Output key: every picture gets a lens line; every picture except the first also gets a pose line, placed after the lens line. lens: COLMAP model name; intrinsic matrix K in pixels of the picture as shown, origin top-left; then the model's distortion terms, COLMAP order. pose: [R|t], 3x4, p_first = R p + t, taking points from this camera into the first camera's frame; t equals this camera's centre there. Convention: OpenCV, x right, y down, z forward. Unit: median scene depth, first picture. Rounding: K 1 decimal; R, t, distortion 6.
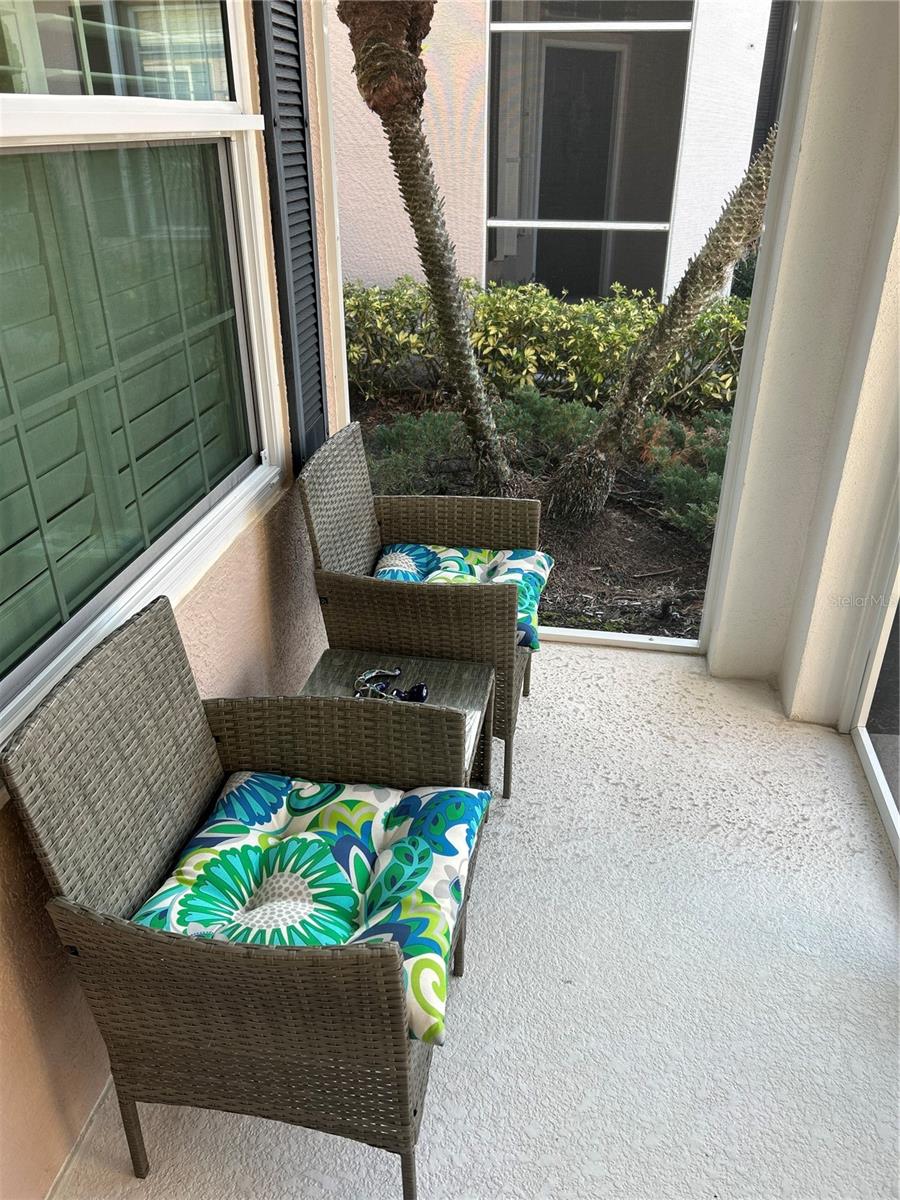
lens RADIAL K [[889.8, 0, 450.0], [0, 889.8, 600.0], [0, 0, 1]] dist [0.000546, -0.001085]
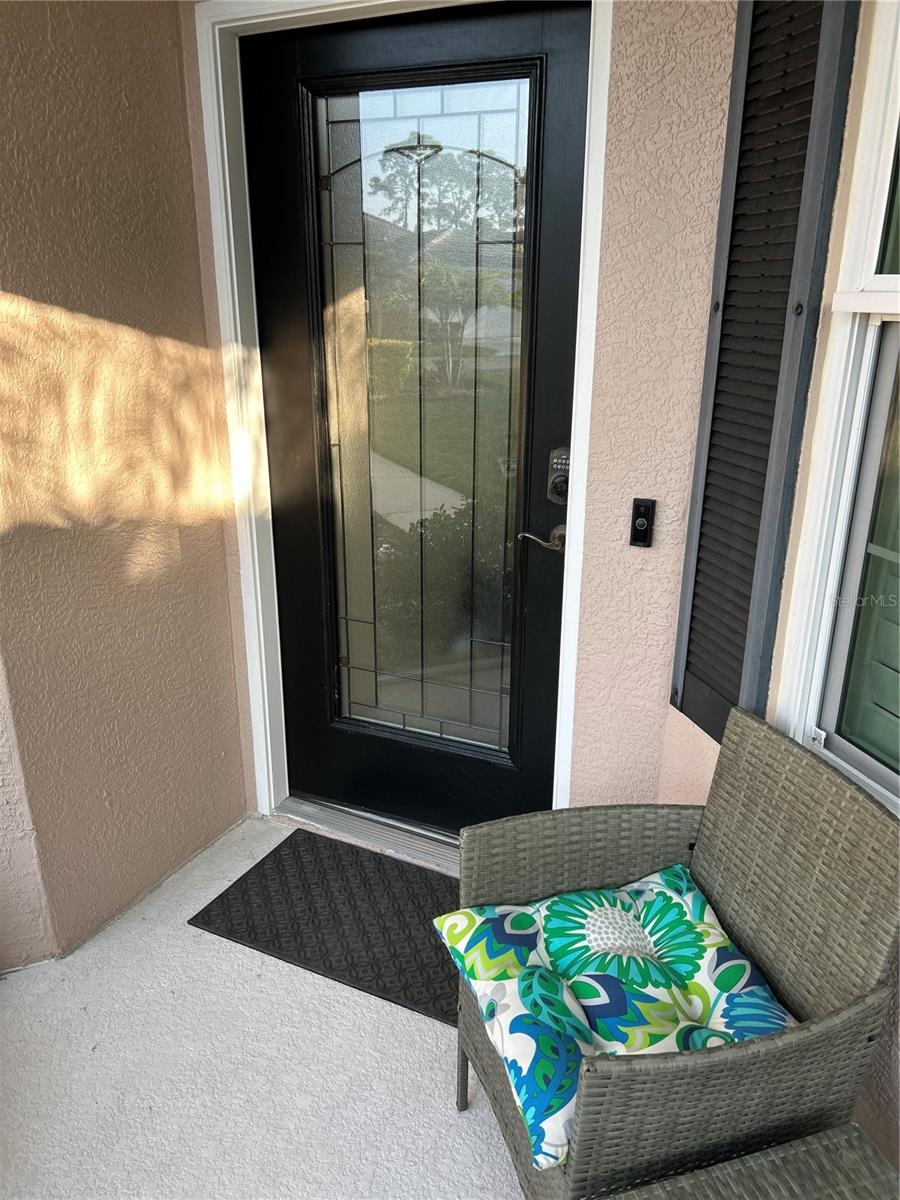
lens RADIAL K [[889.8, 0, 450.0], [0, 889.8, 600.0], [0, 0, 1]] dist [0.000546, -0.001085]
pose [[-0.893735, 0.141524, -0.425687, 0.399827], [-0.219465, 0.689677, 0.690059, -0.658149], [0.391246, 0.710153, -0.585329, 1.214432]]
